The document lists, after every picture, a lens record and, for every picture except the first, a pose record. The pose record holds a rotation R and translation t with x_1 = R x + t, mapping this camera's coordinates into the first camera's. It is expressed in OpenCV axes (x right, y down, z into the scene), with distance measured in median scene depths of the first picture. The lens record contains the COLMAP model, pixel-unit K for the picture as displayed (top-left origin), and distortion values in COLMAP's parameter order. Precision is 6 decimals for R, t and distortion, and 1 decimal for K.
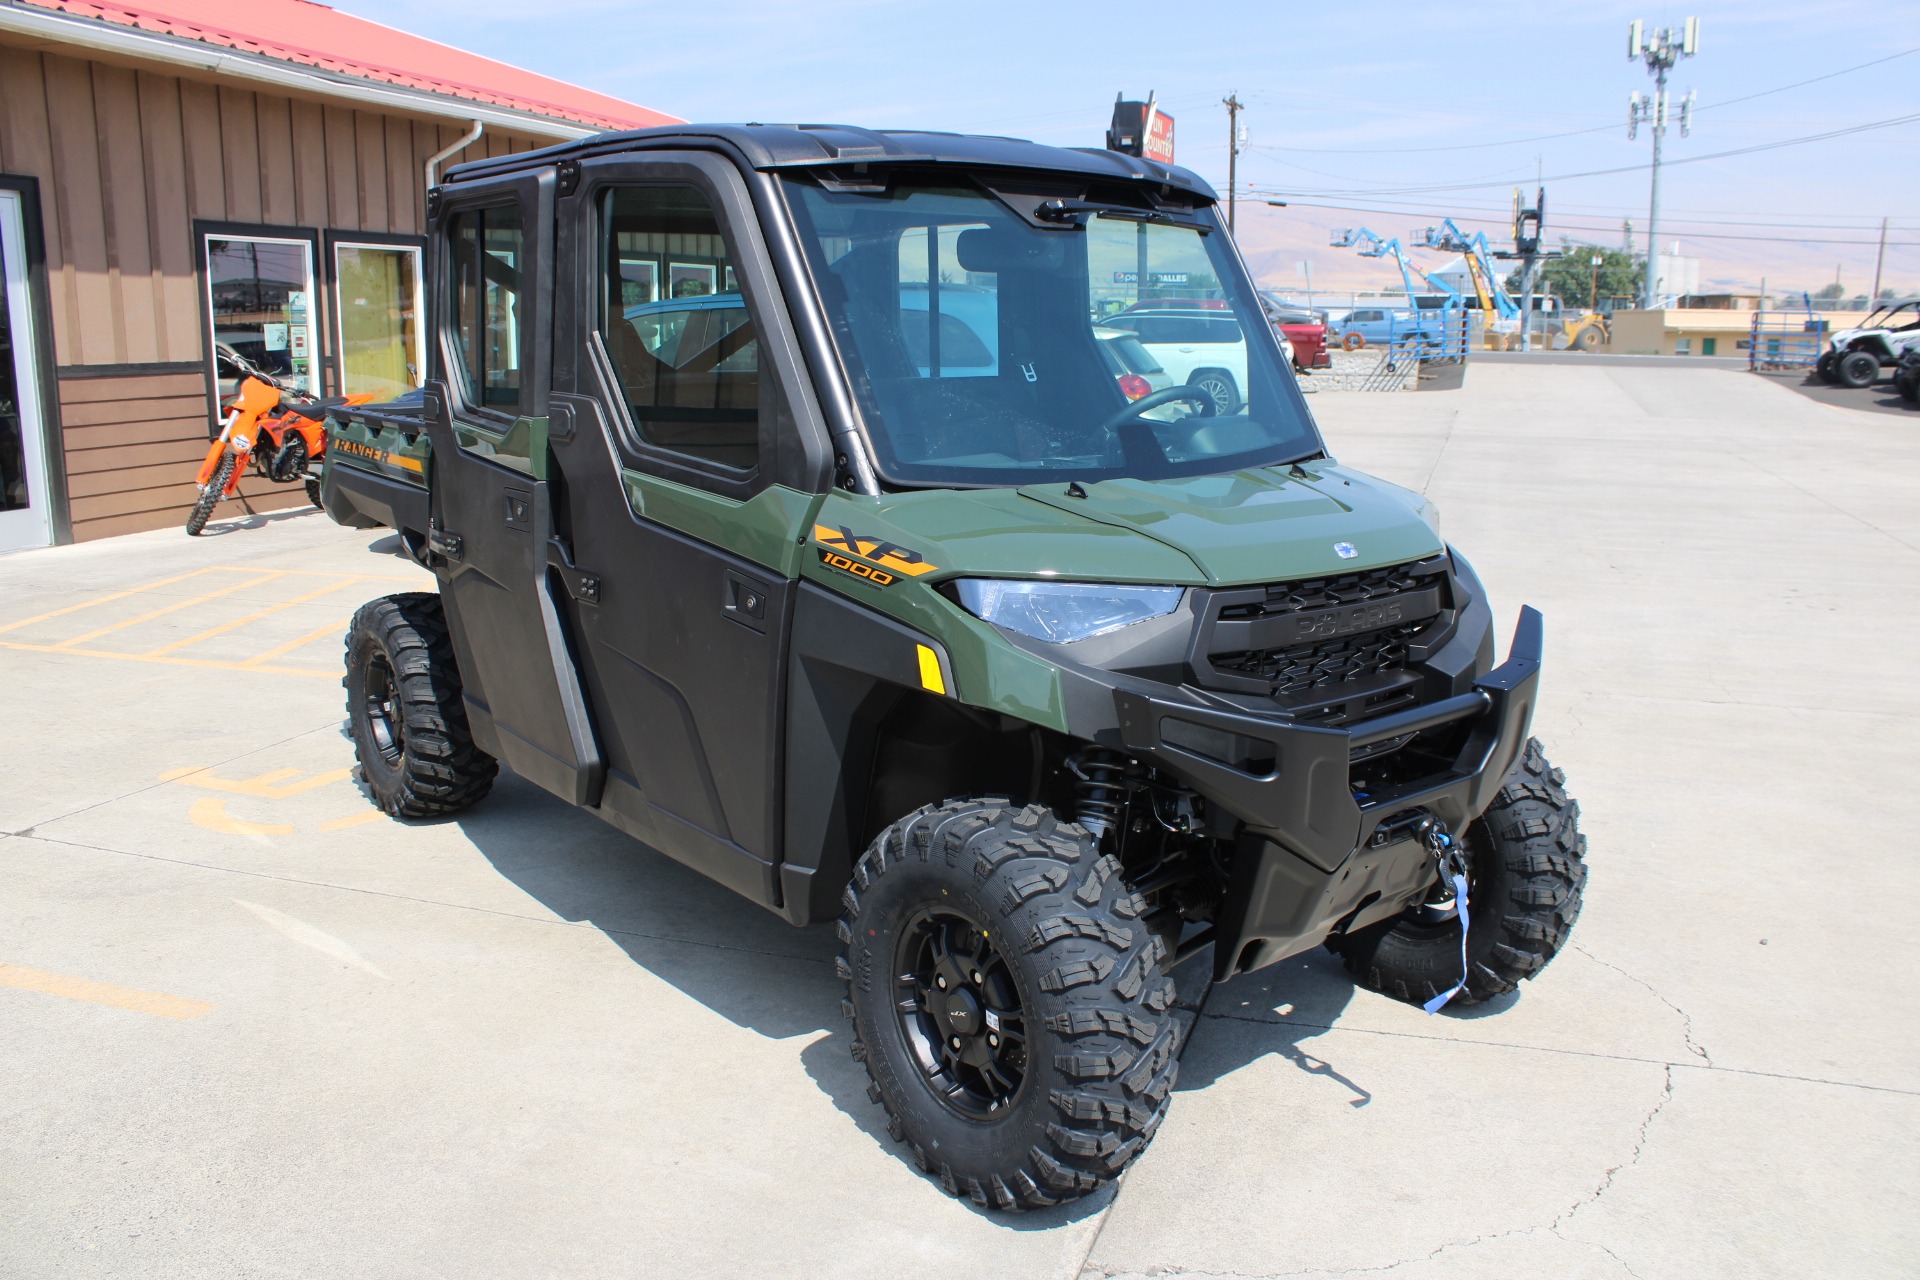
lens RADIAL K [[1604.7, 0, 962.3], [0, 1604.7, 634.3], [0, 0, 1]] dist [-0.172123, 0.159162]
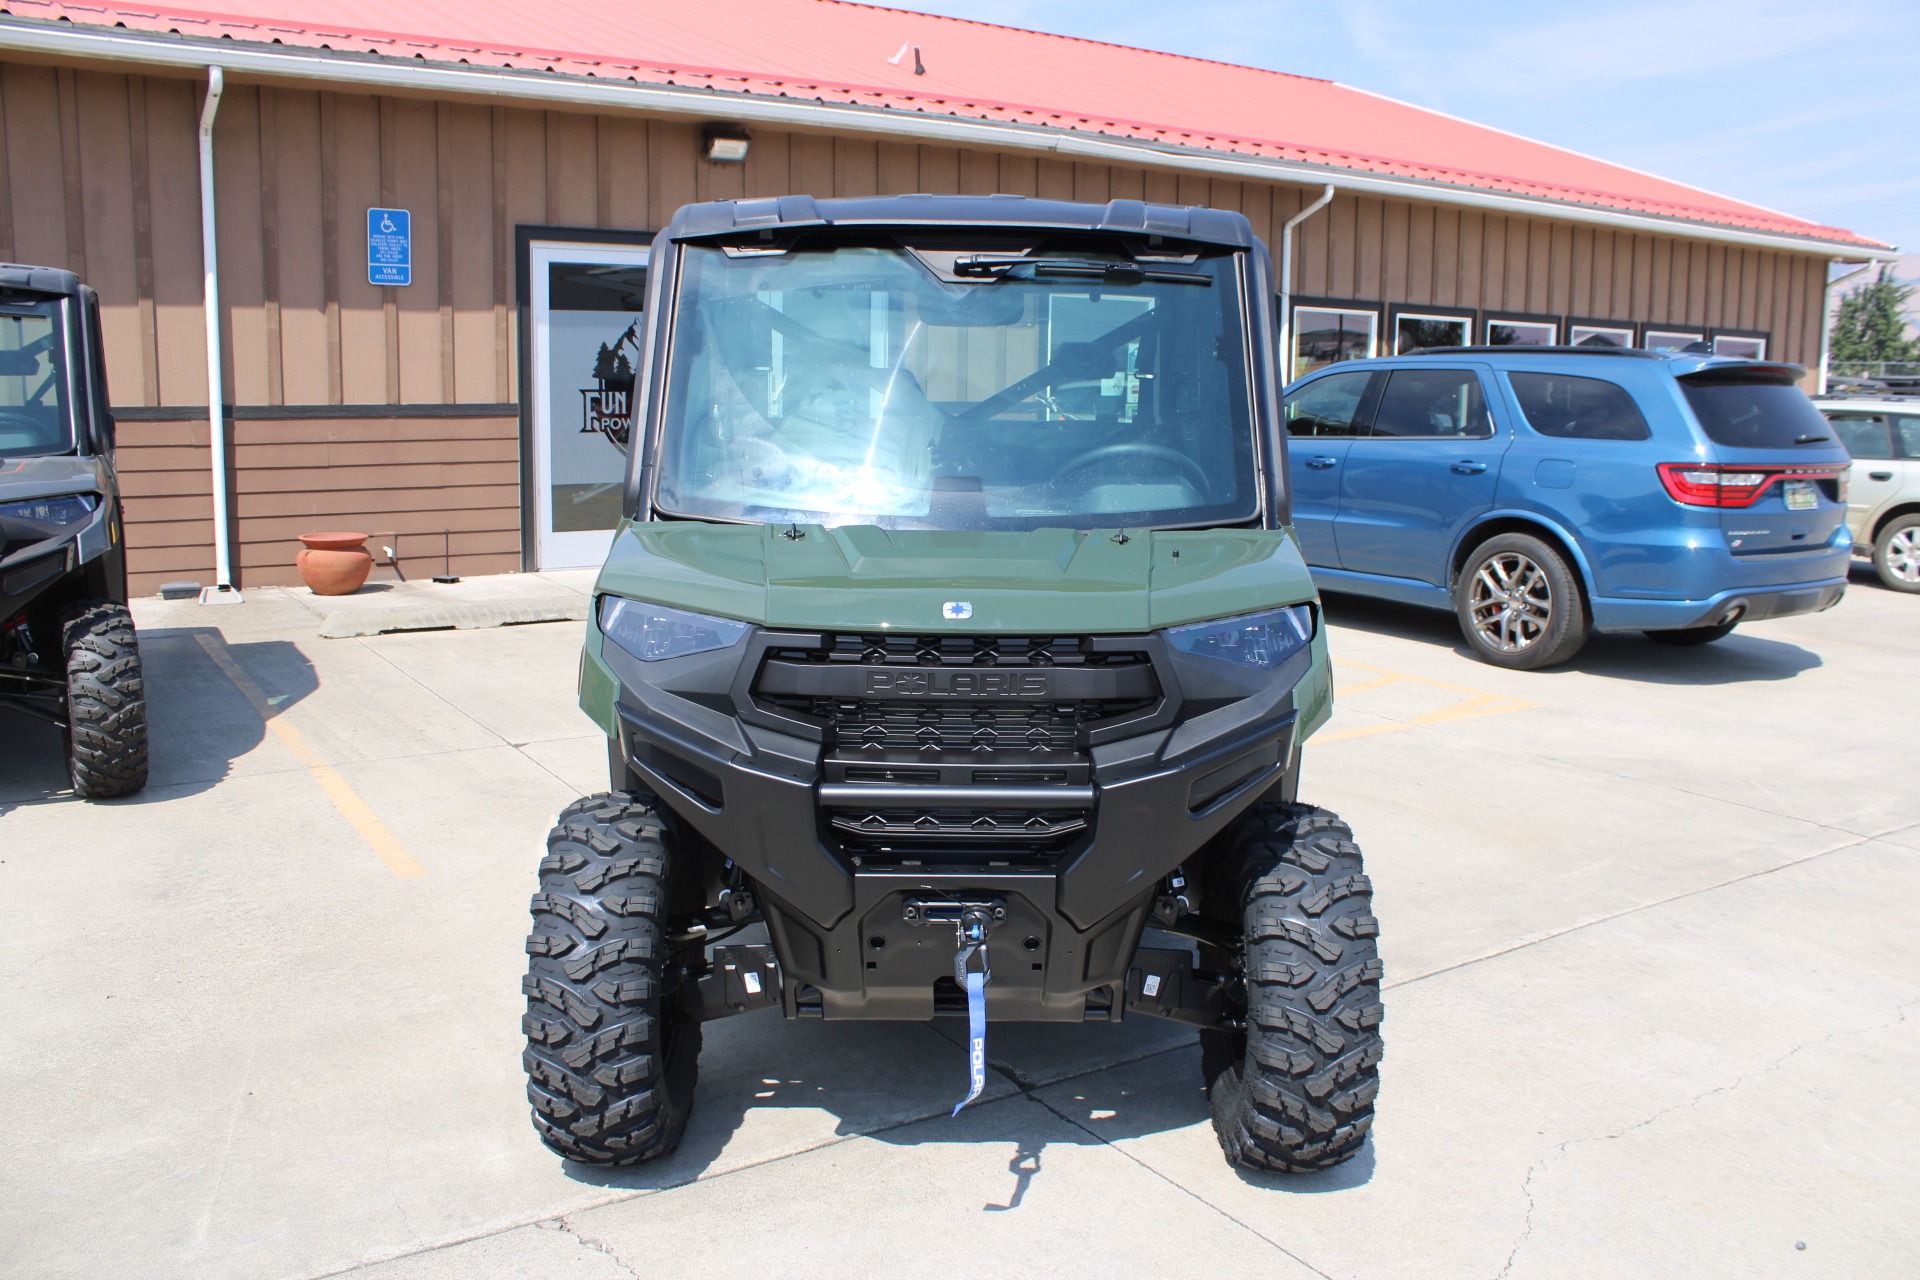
lens RADIAL K [[1601.2, 0, 968.7], [0, 1601.2, 644.2], [0, 0, 1]] dist [-0.161862, 0.146210]
pose [[0.777787, 0.115213, -0.617878, 0.707702], [-0.134542, 0.990788, 0.015386, -0.040797], [0.613959, 0.071164, 0.786124, 0.211615]]
